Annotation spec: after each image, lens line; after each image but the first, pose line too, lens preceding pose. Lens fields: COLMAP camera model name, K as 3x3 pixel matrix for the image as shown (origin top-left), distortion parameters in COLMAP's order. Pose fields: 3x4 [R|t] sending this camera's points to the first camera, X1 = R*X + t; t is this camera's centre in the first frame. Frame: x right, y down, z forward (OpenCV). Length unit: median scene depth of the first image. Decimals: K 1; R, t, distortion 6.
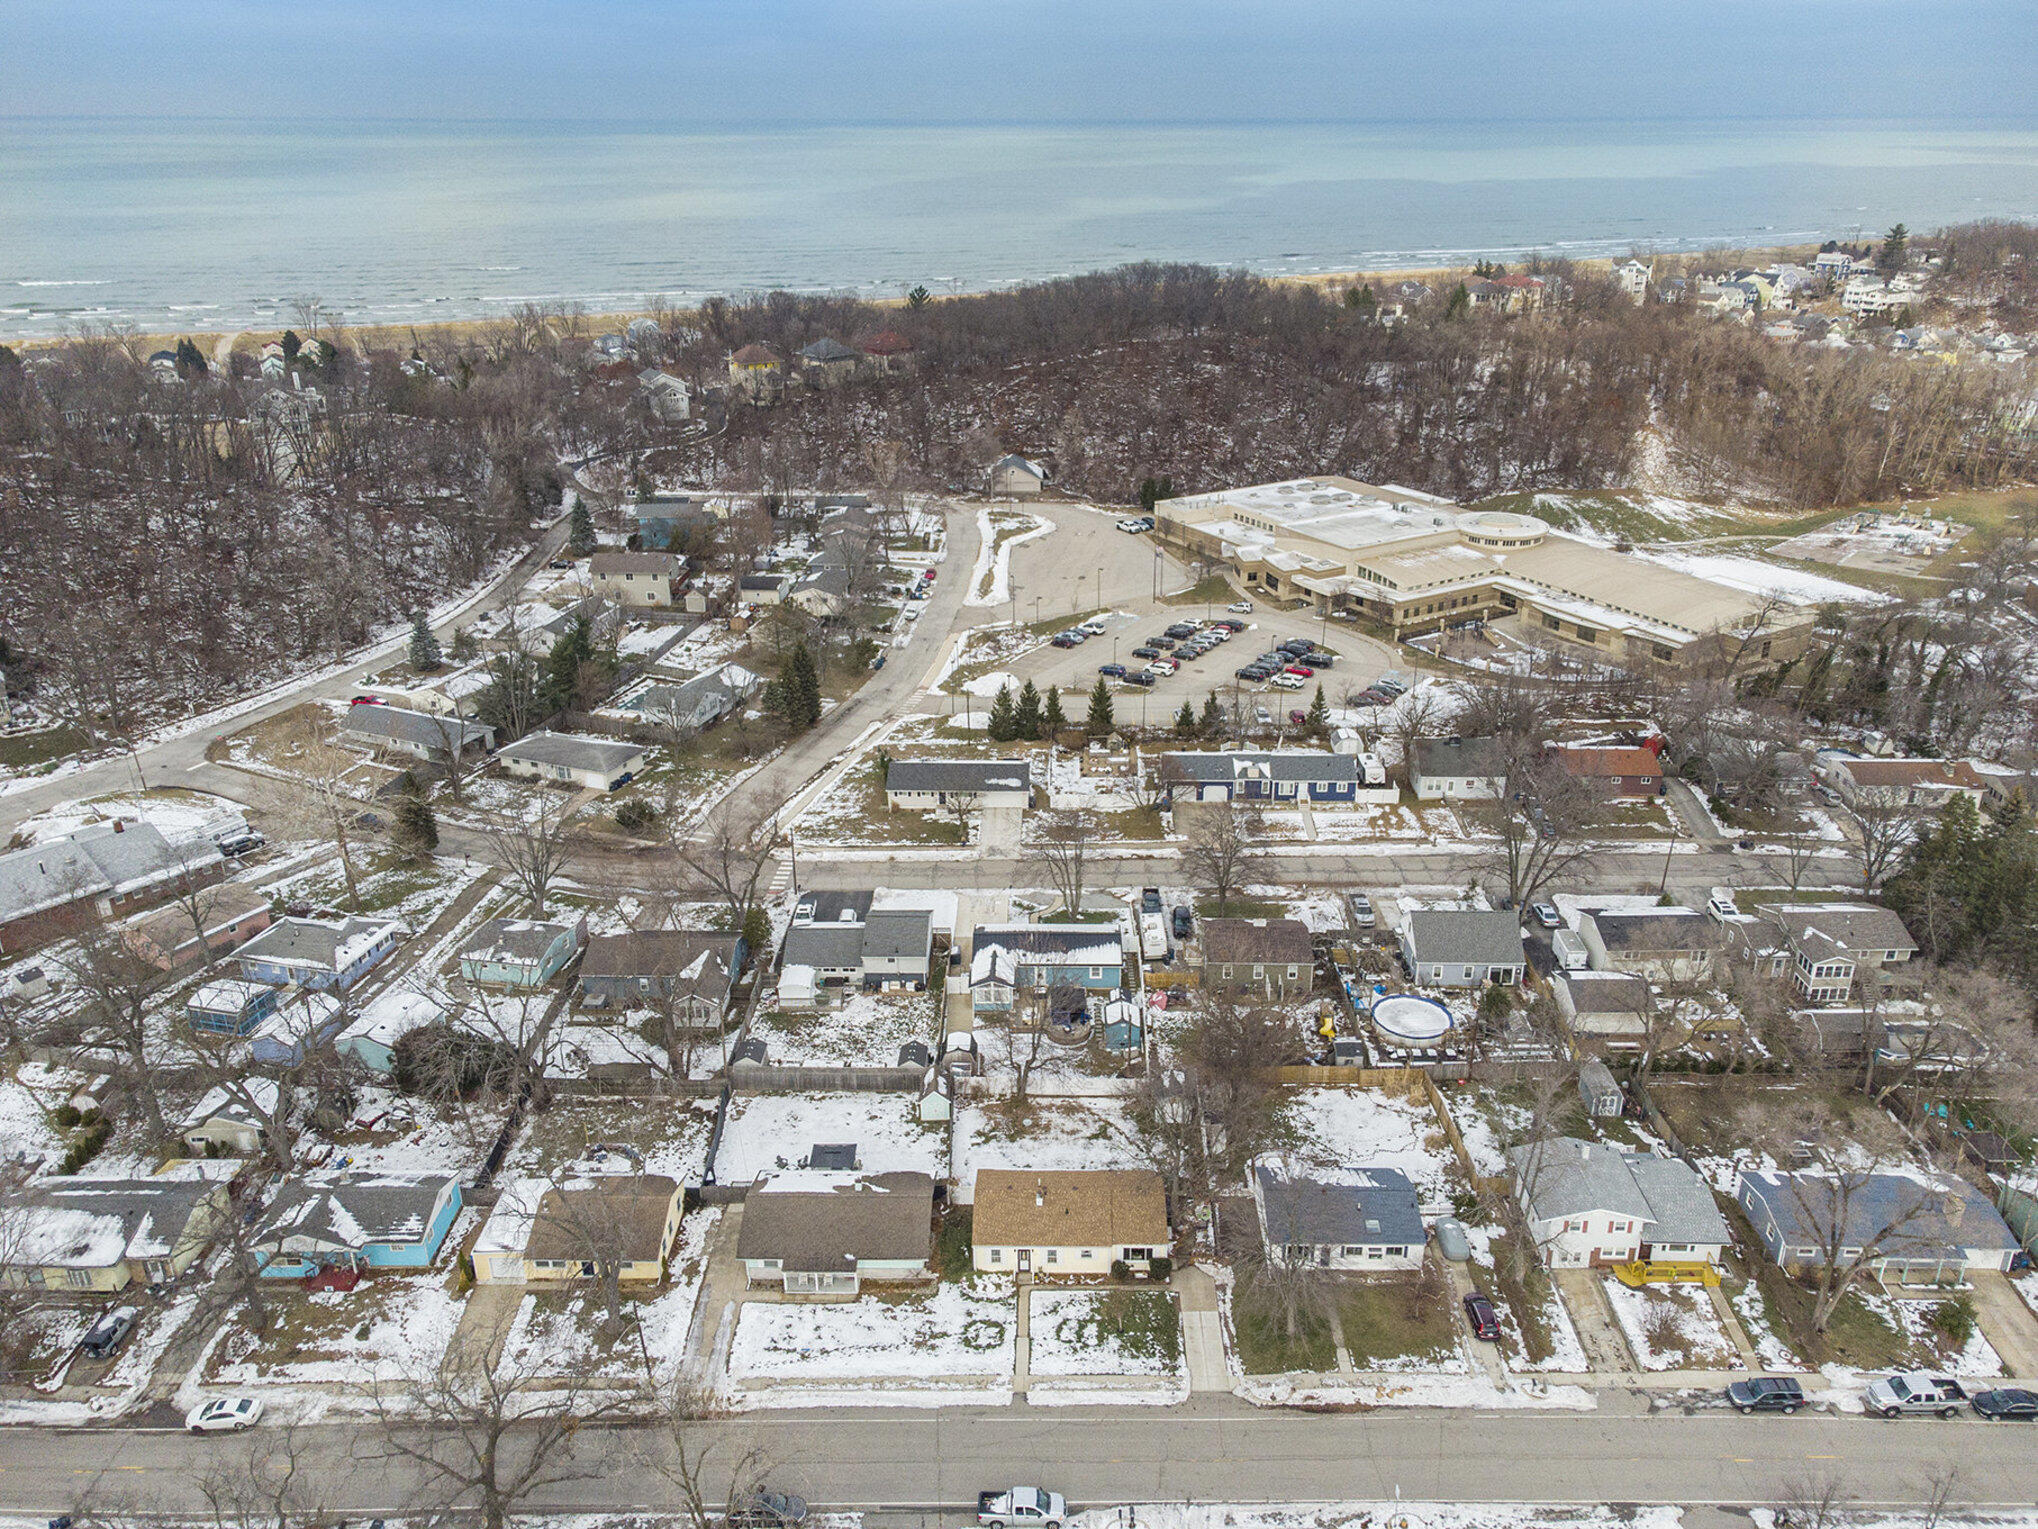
lens RADIAL K [[1538.7, 0, 1030.3], [0, 1538.7, 763.6], [0, 0, 1]] dist [0.030670, -0.003856]
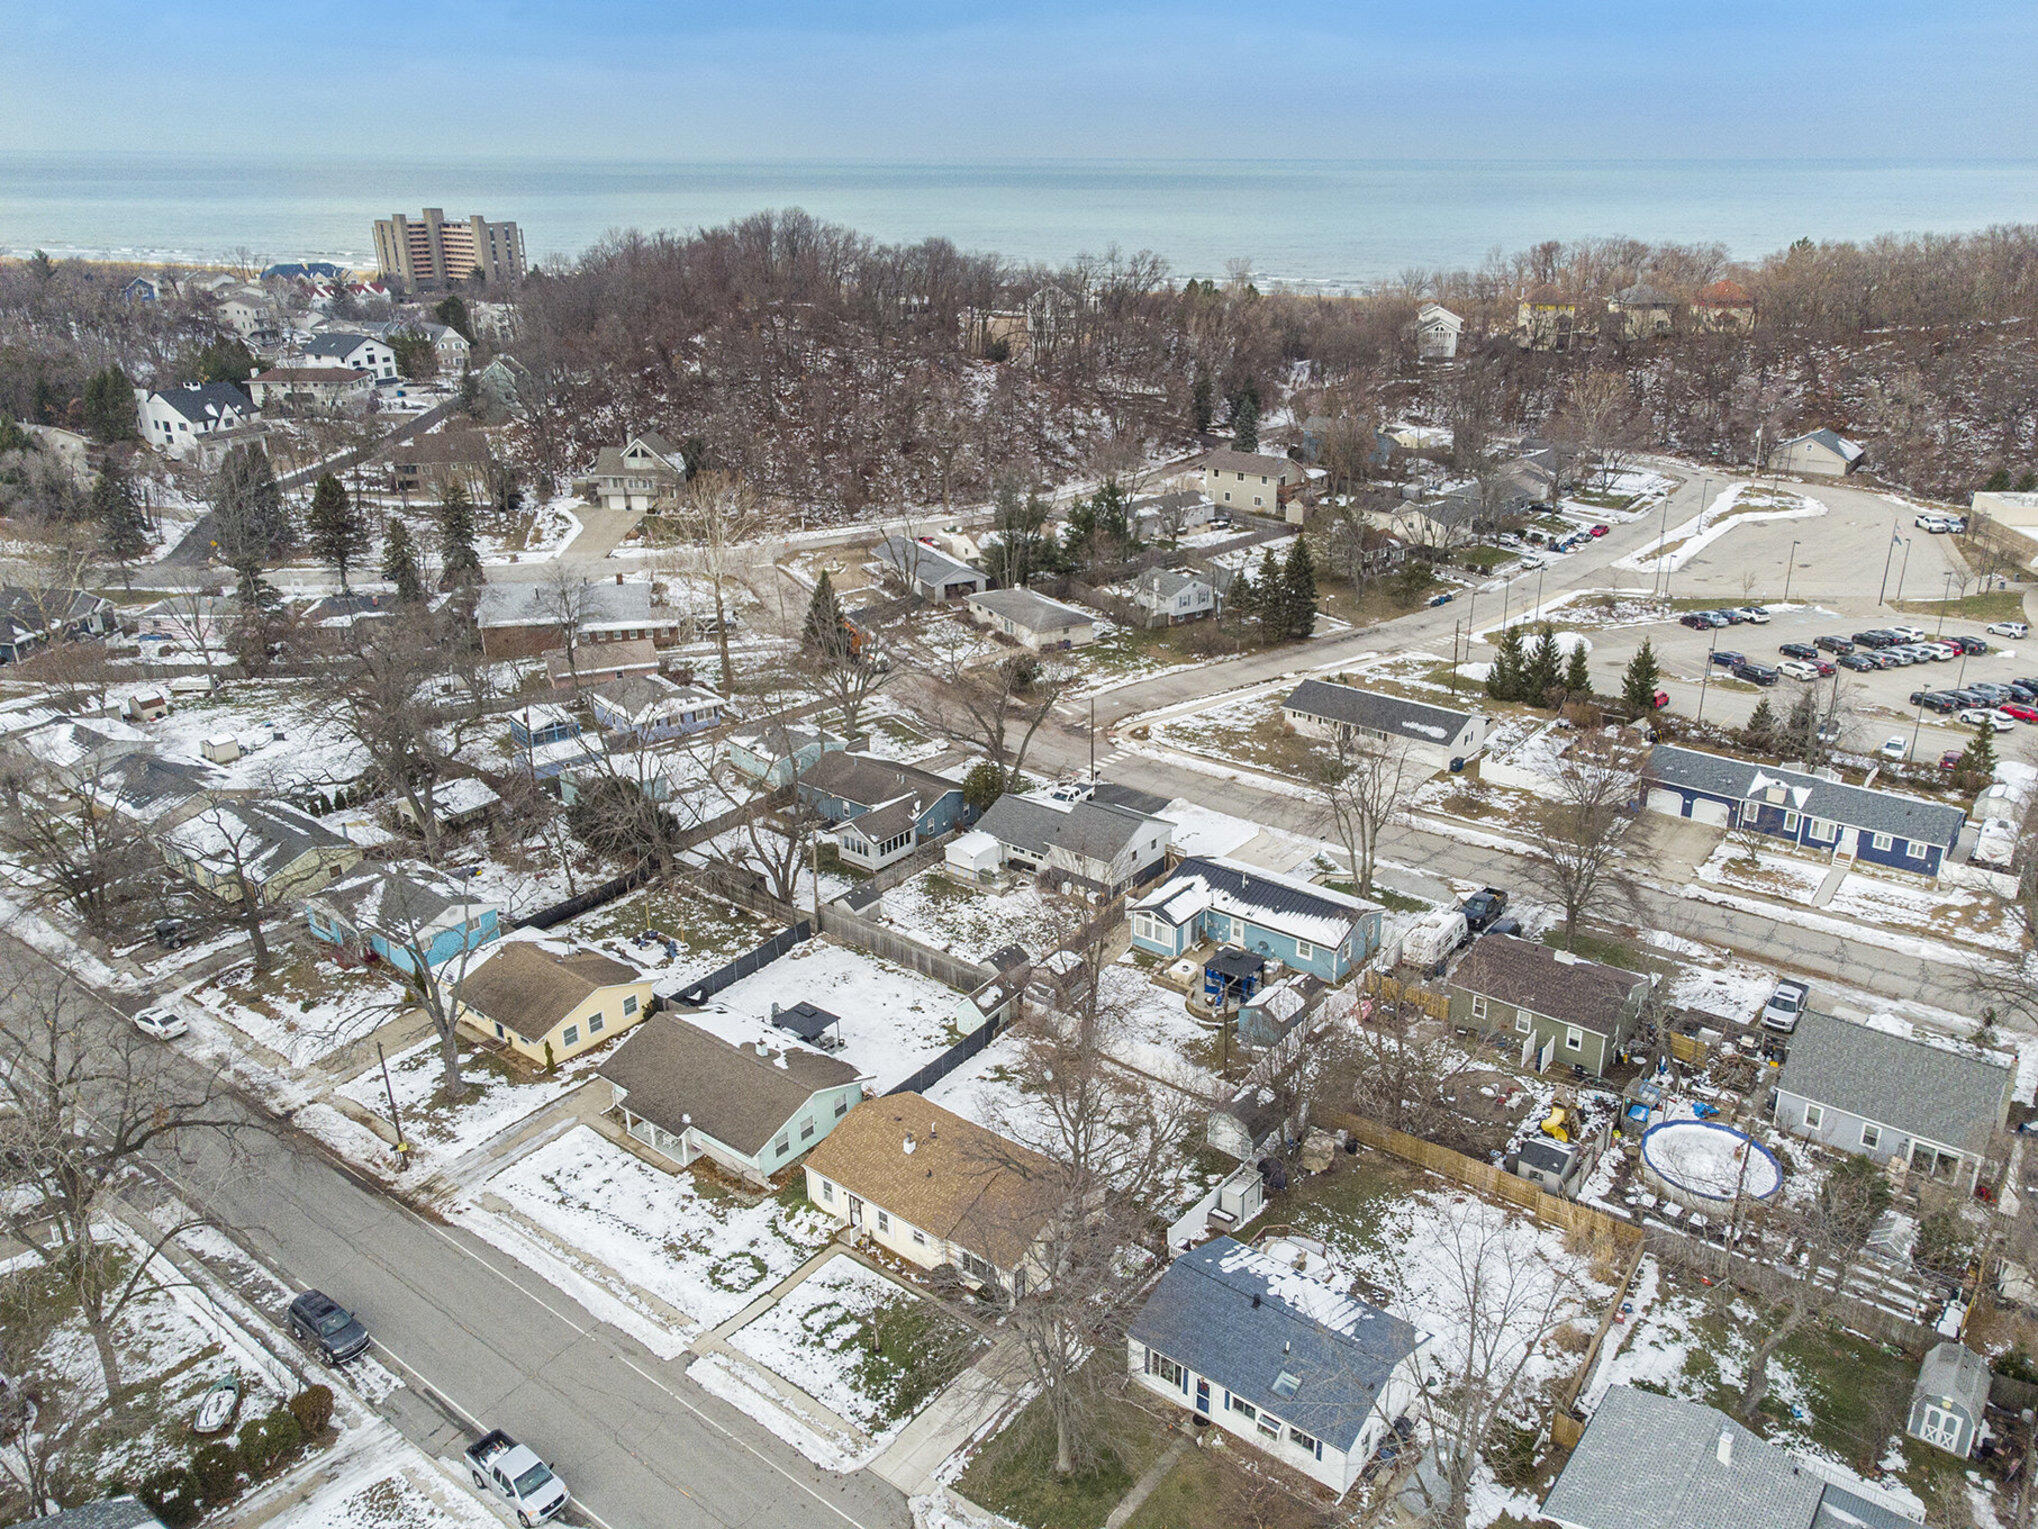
lens RADIAL K [[1538.7, 0, 1030.3], [0, 1538.7, 763.6], [0, 0, 1]] dist [0.030670, -0.003856]
pose [[0.798243, 0.231826, -0.555935, 0.316722], [-0.245500, 0.968045, 0.051175, 0.046475], [0.550034, 0.095632, 0.829649, 0.323754]]
